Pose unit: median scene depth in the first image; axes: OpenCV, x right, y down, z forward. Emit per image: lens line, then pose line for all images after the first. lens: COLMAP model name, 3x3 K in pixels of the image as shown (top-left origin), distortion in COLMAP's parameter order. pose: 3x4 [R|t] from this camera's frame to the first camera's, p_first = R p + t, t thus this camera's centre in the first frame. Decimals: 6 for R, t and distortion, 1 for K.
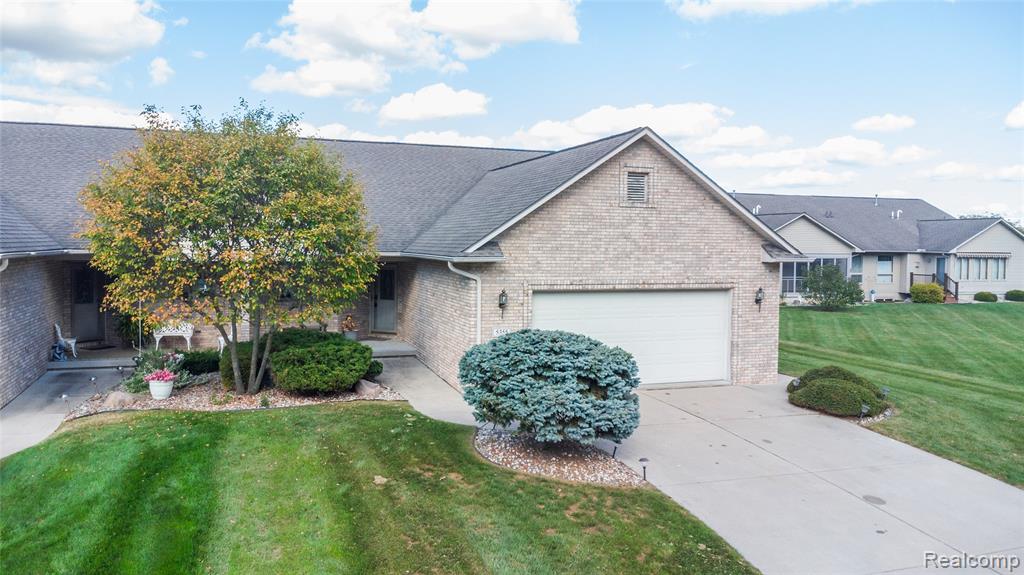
lens RADIAL K [[765.7, 0, 506.8], [0, 765.7, 285.3], [0, 0, 1]] dist [0.026422, -0.026173]
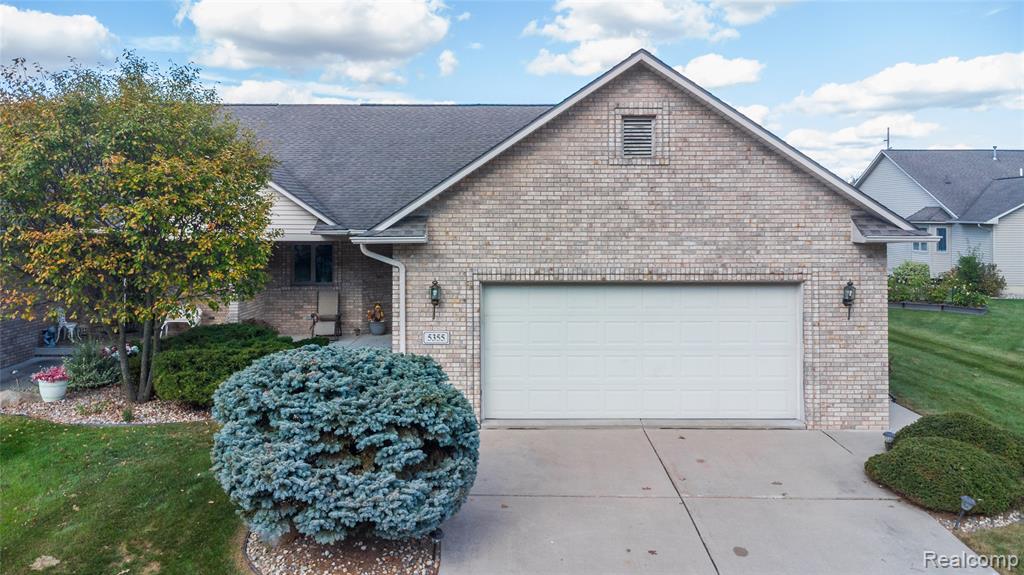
lens RADIAL K [[765.7, 0, 540.4], [0, 765.7, 222.3], [0, 0, 1]] dist [0.026422, -0.026173]
pose [[0.944576, -0.008399, -0.328184, 0.306515], [-0.007850, 0.998809, -0.048155, -0.014247], [0.328198, 0.048062, 0.943385, 0.301718]]
